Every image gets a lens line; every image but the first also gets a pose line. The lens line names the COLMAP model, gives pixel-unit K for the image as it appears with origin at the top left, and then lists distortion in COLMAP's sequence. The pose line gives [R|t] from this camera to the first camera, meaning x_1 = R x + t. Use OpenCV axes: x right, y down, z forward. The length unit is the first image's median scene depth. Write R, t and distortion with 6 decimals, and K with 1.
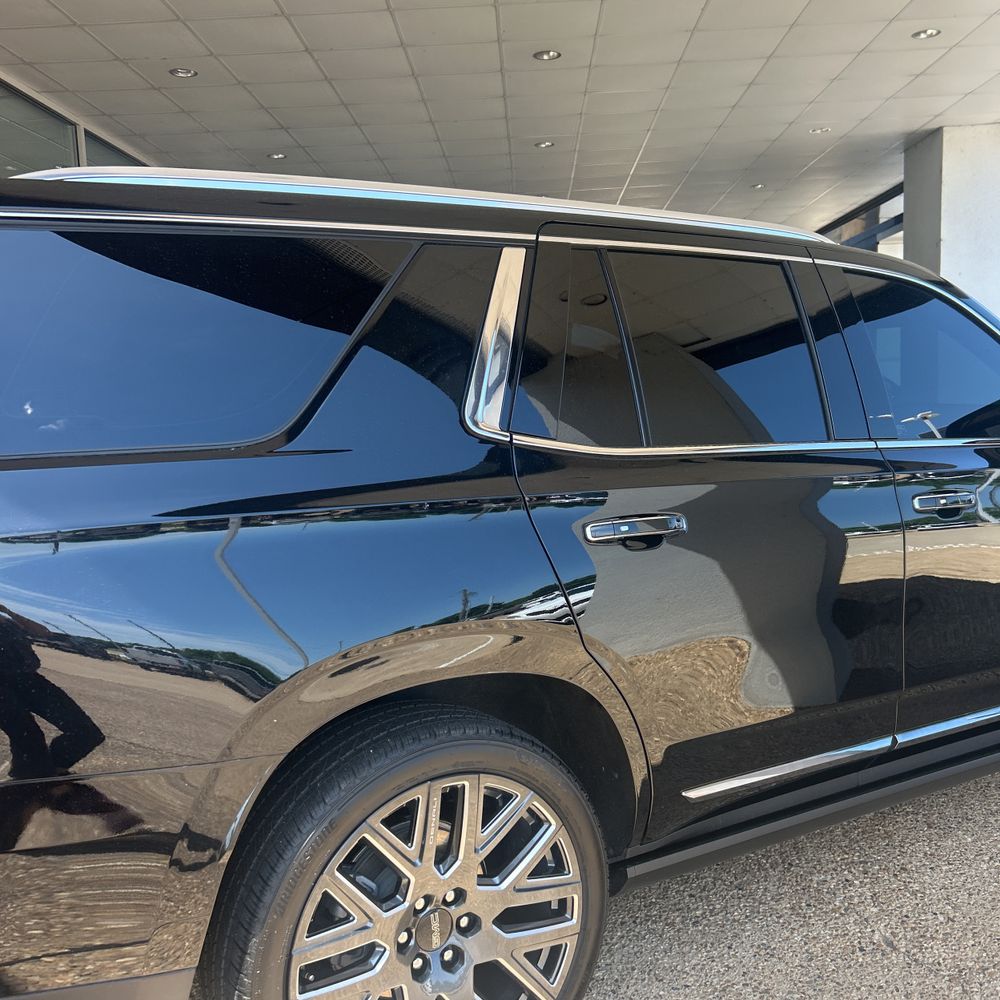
lens RADIAL K [[994.2, 0, 476.2], [0, 994.2, 500.1], [0, 0, 1]] dist [0.018762, -0.007440]
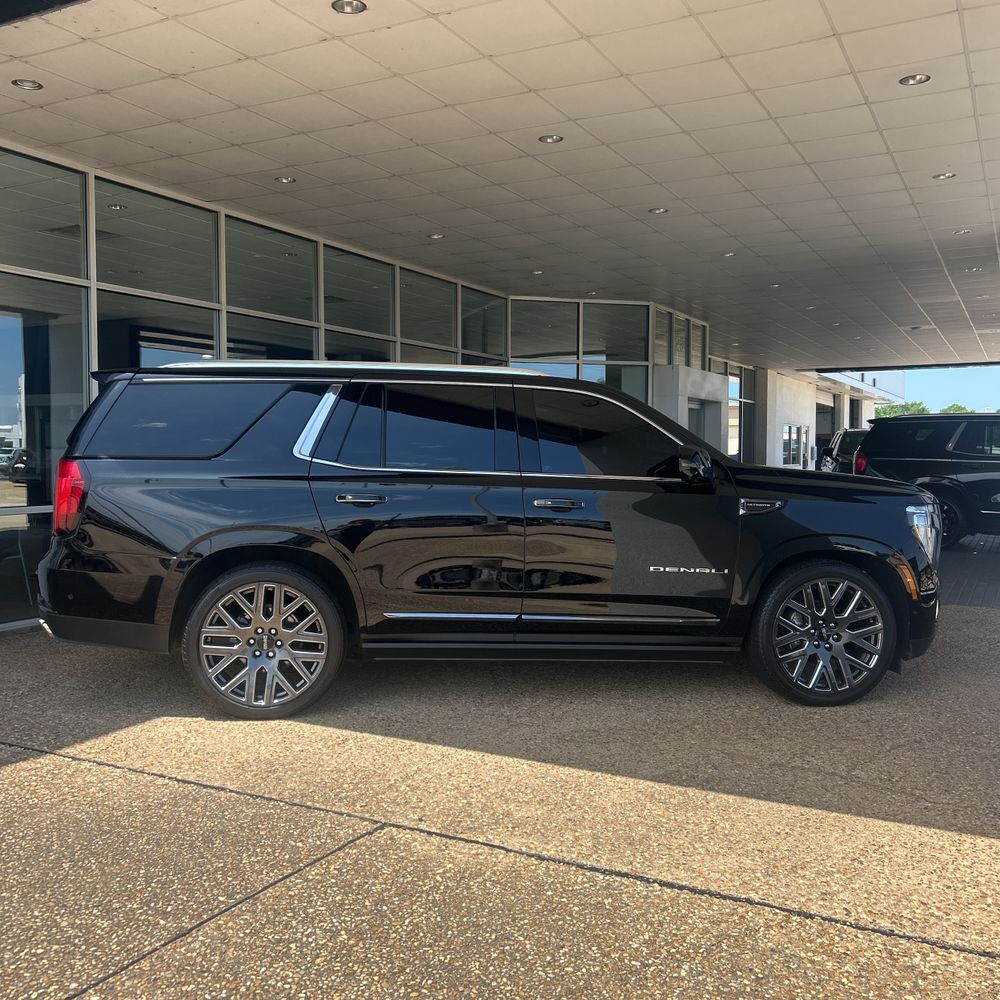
lens RADIAL K [[1010.7, 0, 497.6], [0, 1010.7, 482.1], [0, 0, 1]] dist [0.030750, -0.023495]
pose [[0.908161, 0.055641, -0.414906, 1.572998], [-0.081613, 0.995642, -0.045117, 0.075753], [0.410587, 0.074835, 0.908745, -1.194063]]
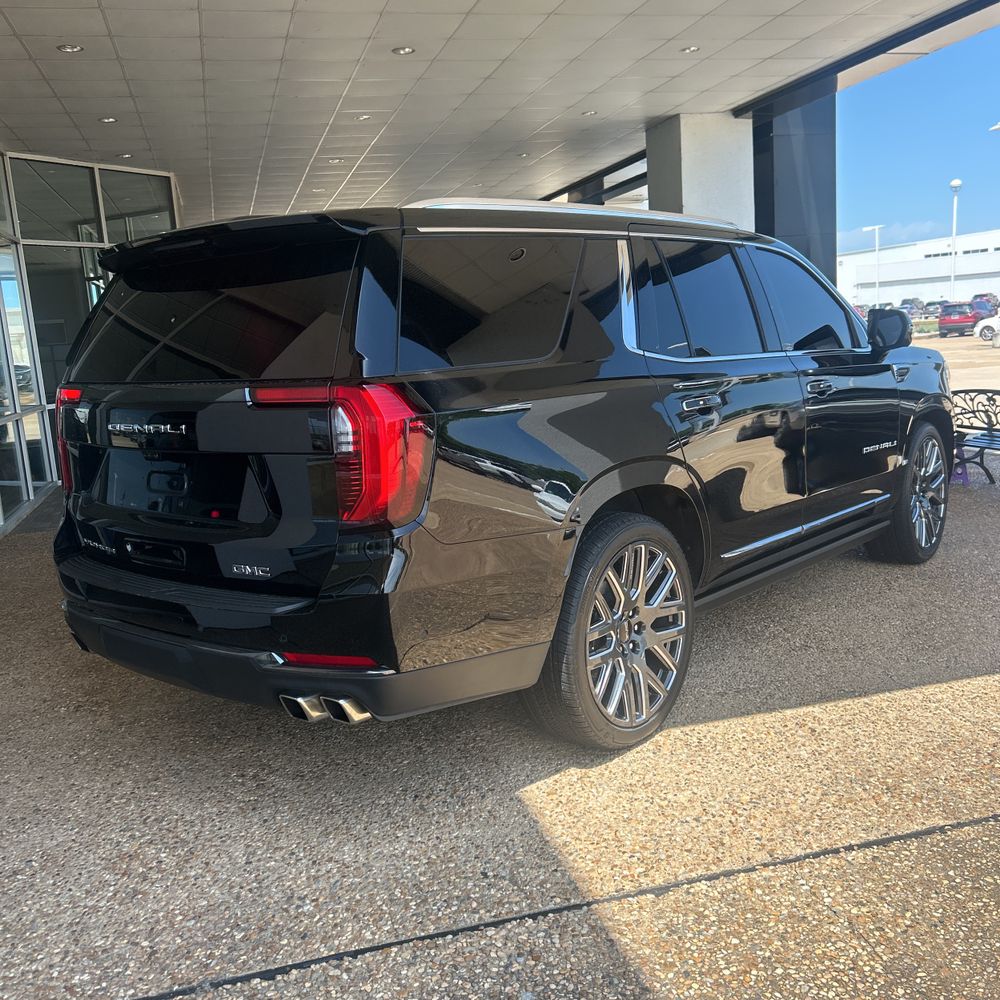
lens RADIAL K [[1012.5, 0, 478.6], [0, 1012.5, 499.7], [0, 0, 1]] dist [0.024696, -0.016954]
pose [[0.953225, -0.078219, 0.291966, -0.780692], [0.065807, 0.996471, 0.052109, 0.084485], [-0.295012, -0.030458, 0.955008, -0.623378]]
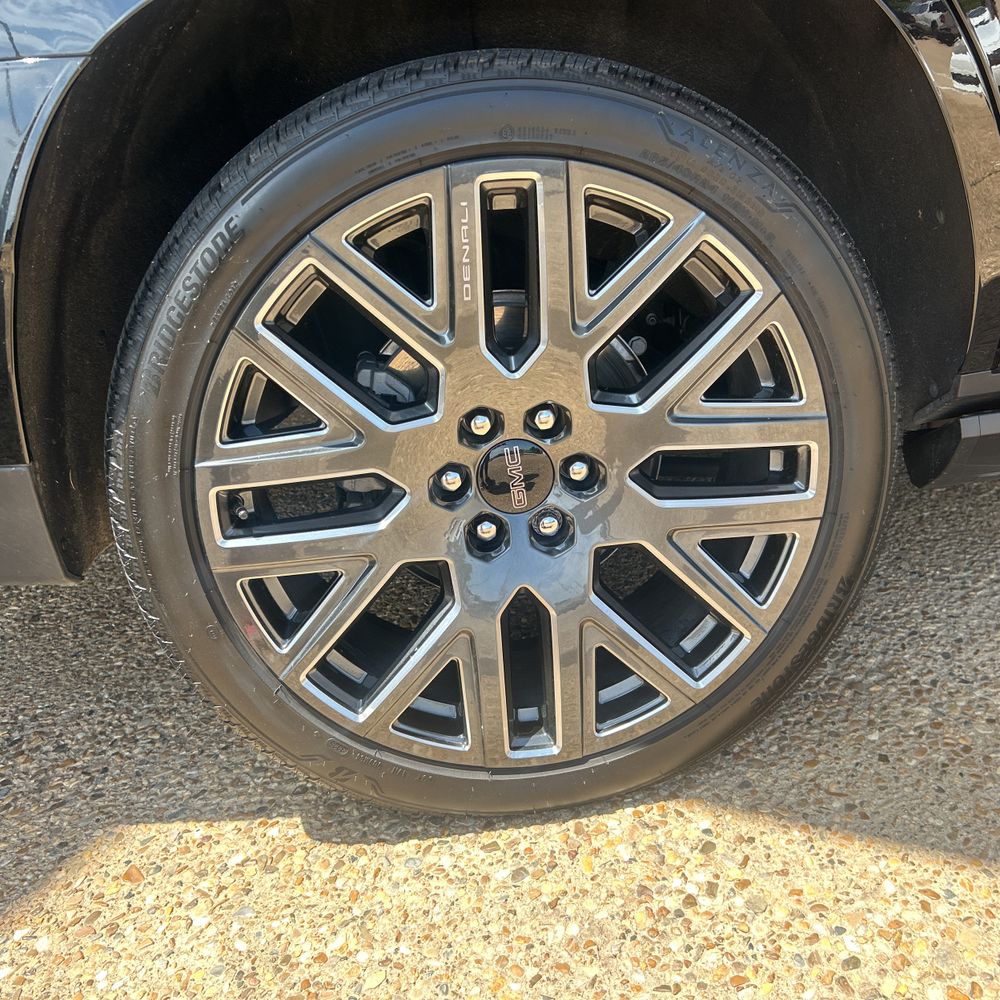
lens RADIAL K [[1010.7, 0, 497.6], [0, 1010.7, 482.1], [0, 0, 1]] dist [0.030750, -0.023495]
pose [[0.896521, 0.058504, -0.439122, 0.186613], [0.060479, 0.965797, 0.252149, 0.287396], [0.438854, -0.252614, 0.862318, 0.508066]]
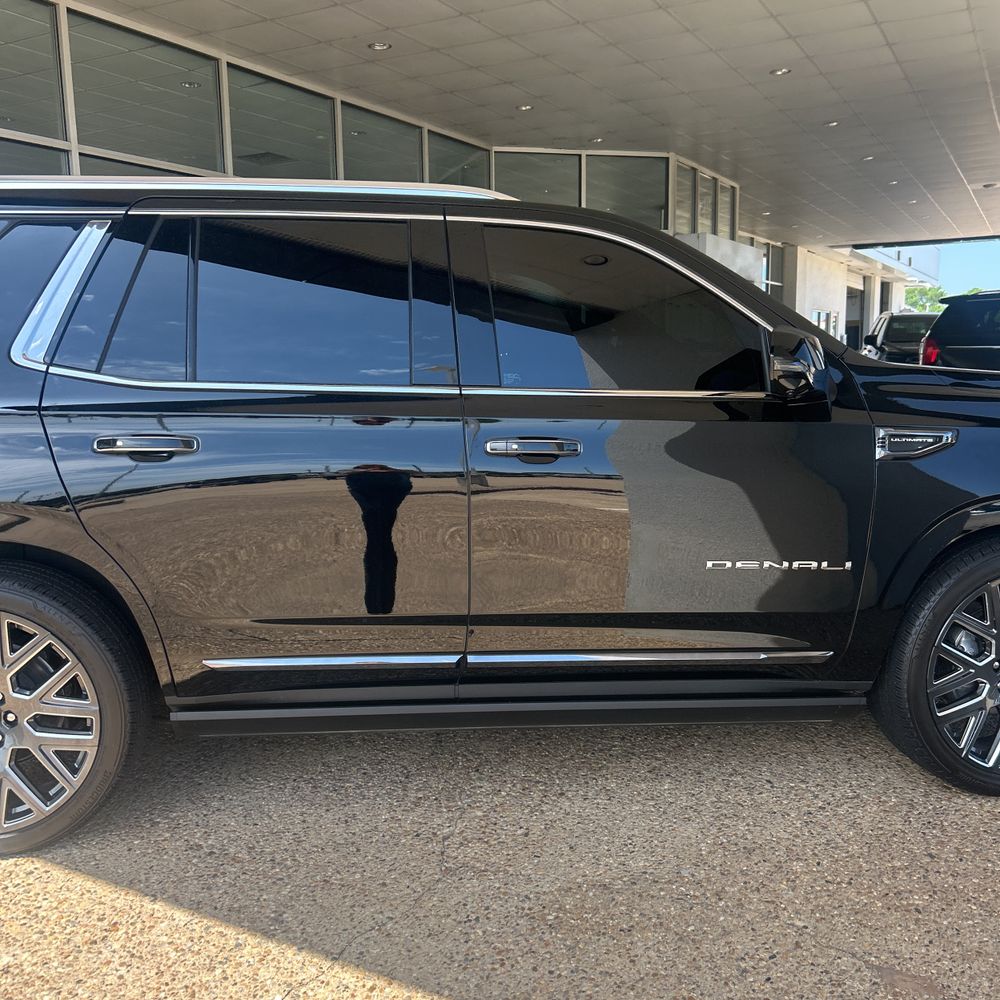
lens RADIAL K [[974.6, 0, 500.0], [0, 974.6, 500.0], [0, 0, 1]] dist [0.002978, -0.017009]
pose [[0.906113, 0.092506, -0.412797, 1.133074], [-0.064633, 0.994615, 0.081015, -0.033102], [0.418068, -0.046729, 0.907213, 0.065992]]
